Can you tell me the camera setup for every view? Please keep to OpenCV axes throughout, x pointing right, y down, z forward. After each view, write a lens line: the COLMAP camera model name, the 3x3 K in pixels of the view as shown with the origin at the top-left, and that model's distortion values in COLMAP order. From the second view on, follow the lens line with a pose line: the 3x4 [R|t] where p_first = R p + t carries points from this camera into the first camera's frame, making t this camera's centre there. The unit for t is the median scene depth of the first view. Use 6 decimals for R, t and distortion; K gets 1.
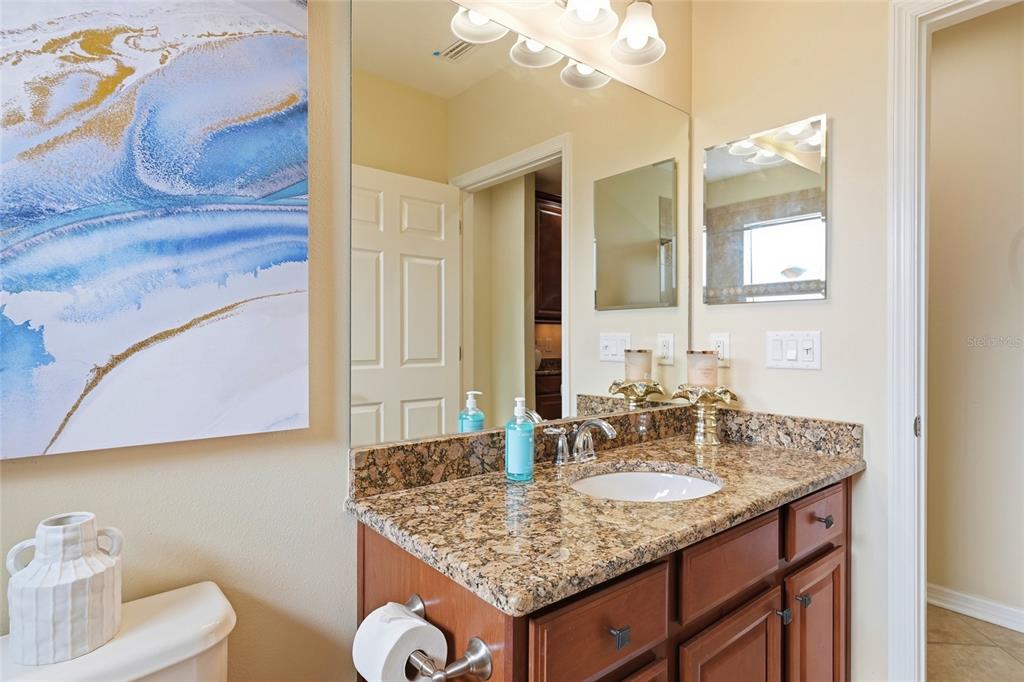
lens RADIAL K [[544.0, 0, 513.8], [0, 544.0, 336.5], [0, 0, 1]] dist [0.001609, 0.000074]
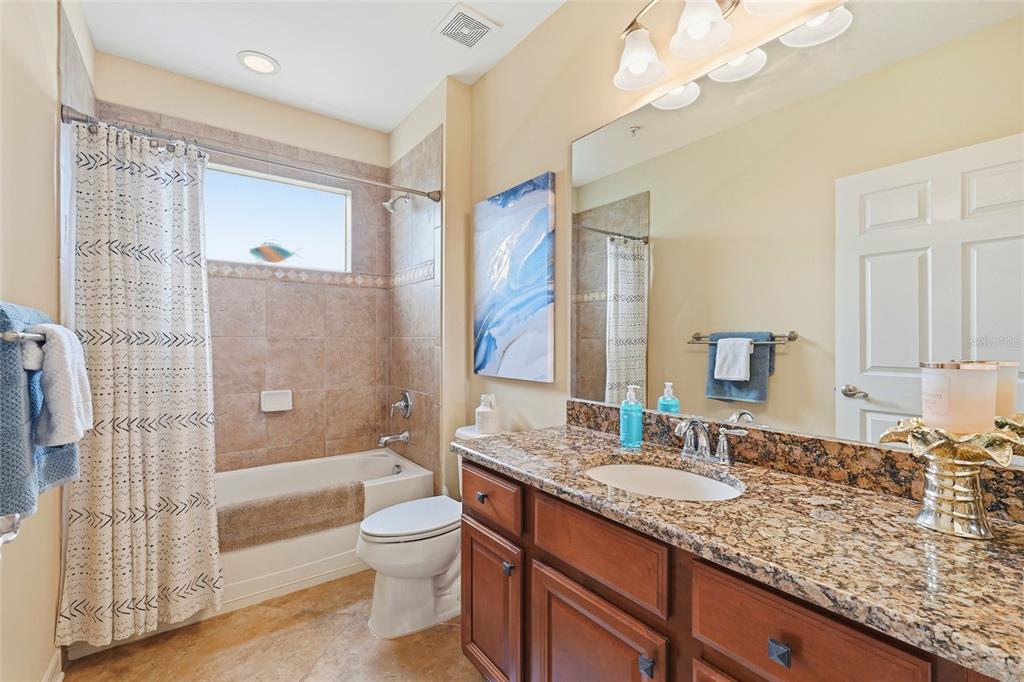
lens RADIAL K [[449.7, 0, 513.8], [0, 449.7, 341.8], [0, 0, 1]] dist [0.002393, 0.001107]
pose [[-0.082858, -0.012784, -0.996479, 1.228034], [-0.006042, 0.999906, -0.012326, 0.025311], [0.996543, 0.005000, -0.082928, 0.877284]]
